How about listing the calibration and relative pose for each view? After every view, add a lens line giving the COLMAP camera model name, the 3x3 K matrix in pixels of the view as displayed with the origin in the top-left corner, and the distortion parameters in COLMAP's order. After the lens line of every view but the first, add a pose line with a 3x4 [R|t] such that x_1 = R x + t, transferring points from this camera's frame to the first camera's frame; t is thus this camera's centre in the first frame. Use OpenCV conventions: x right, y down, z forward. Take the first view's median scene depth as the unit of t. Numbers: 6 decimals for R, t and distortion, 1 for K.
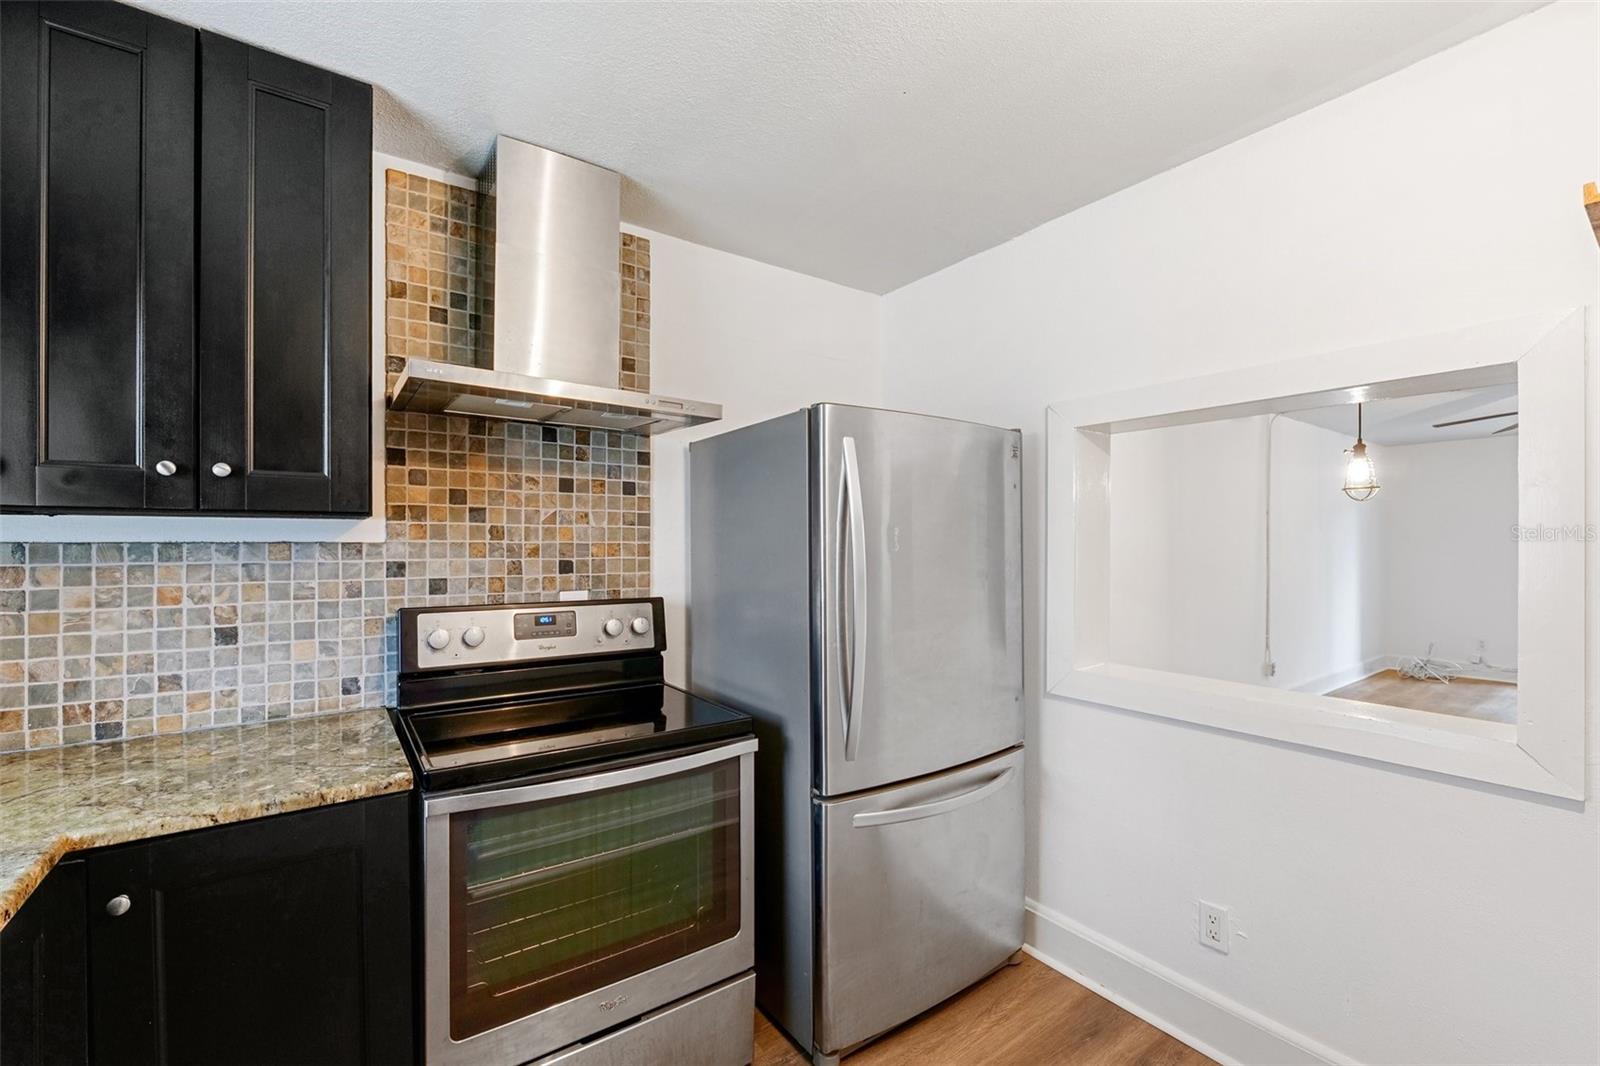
lens RADIAL K [[661.6, 0, 791.6], [0, 661.6, 543.4], [0, 0, 1]] dist [-0.012968, 0.001129]
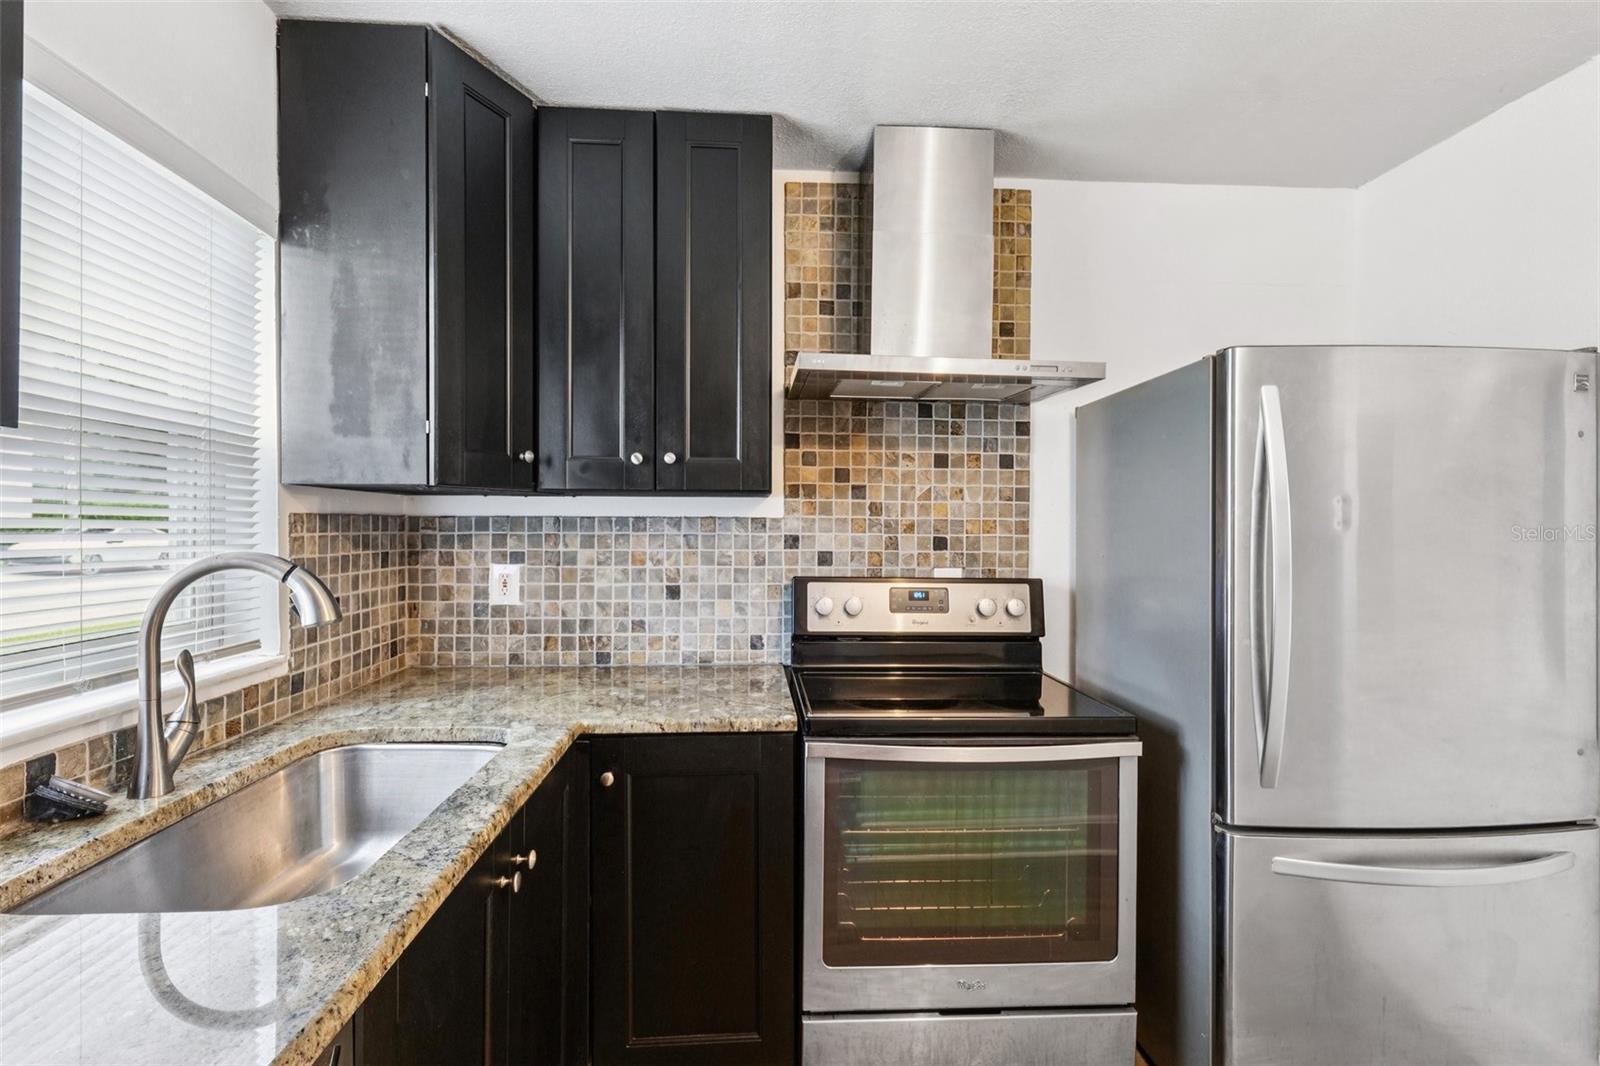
lens RADIAL K [[745.5, 0, 799.3], [0, 745.5, 532.0], [0, 0, 1]] dist [0.009273, -0.001107]
pose [[0.851869, 0.009161, -0.523675, 0.072320], [-0.006223, 0.999953, 0.007368, 0.013128], [0.523719, -0.003018, 0.851886, -0.070323]]
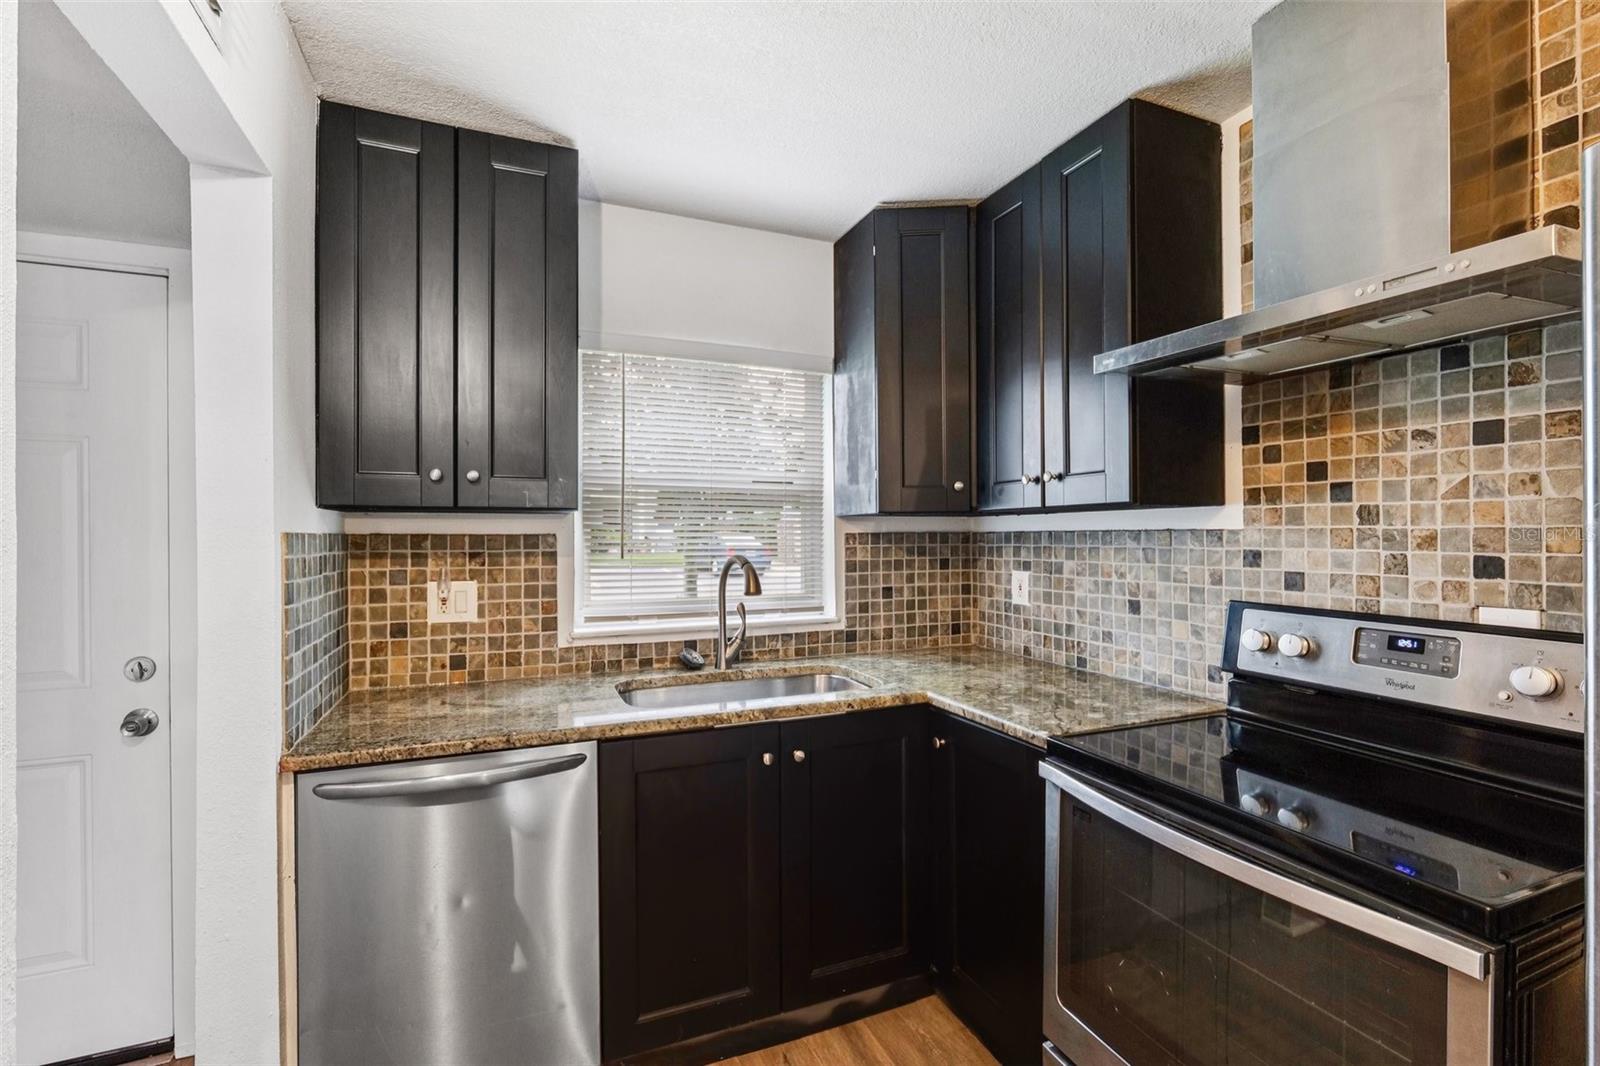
lens RADIAL K [[709.2, 0, 795.2], [0, 709.2, 534.8], [0, 0, 1]] dist [0.001477, 0.000238]
pose [[-0.218341, 0.003082, -0.975868, 0.496710], [0.006288, 0.999979, 0.001751, 0.000824], [0.975852, -0.005754, -0.218356, 0.598334]]
